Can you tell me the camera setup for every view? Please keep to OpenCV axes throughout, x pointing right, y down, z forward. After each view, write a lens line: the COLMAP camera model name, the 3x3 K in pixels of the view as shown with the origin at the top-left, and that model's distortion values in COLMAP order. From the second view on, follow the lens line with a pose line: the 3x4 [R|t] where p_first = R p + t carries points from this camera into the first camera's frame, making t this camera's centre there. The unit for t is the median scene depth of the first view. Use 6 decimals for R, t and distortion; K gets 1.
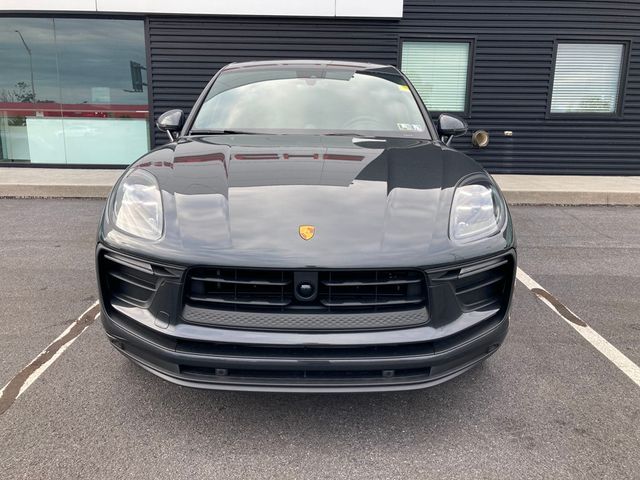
lens RADIAL K [[521.6, 0, 321.5], [0, 521.6, 234.8], [0, 0, 1]] dist [0.027177, -0.017390]
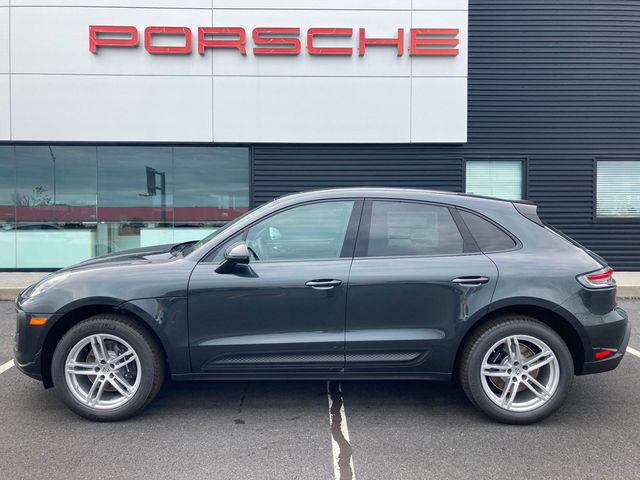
lens RADIAL K [[521.6, 0, 321.1], [0, 521.6, 230.9], [0, 0, 1]] dist [0.027177, -0.017390]
pose [[0.999856, -0.014385, 0.009017, -0.185825], [0.015832, 0.981788, -0.189319, 0.005291], [-0.006130, 0.189435, 0.981874, -0.130693]]
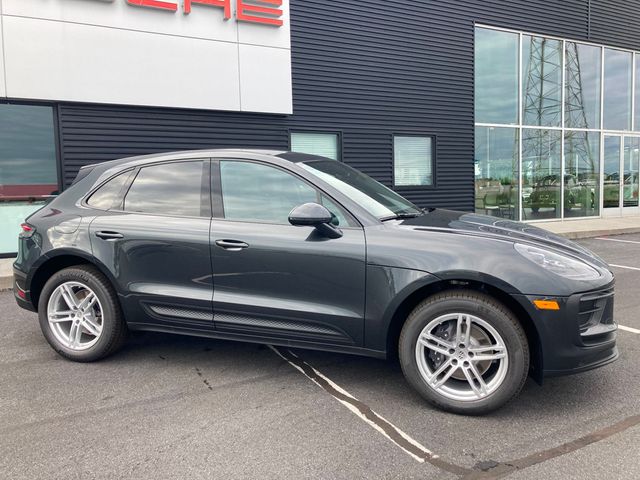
lens RADIAL K [[521.6, 0, 318.4], [0, 521.6, 230.4], [0, 0, 1]] dist [0.027177, -0.017390]
pose [[0.886572, -0.066698, 0.457758, -0.361392], [0.131268, 0.985147, -0.110695, 0.001299], [-0.443576, 0.158228, 0.882159, -0.071619]]
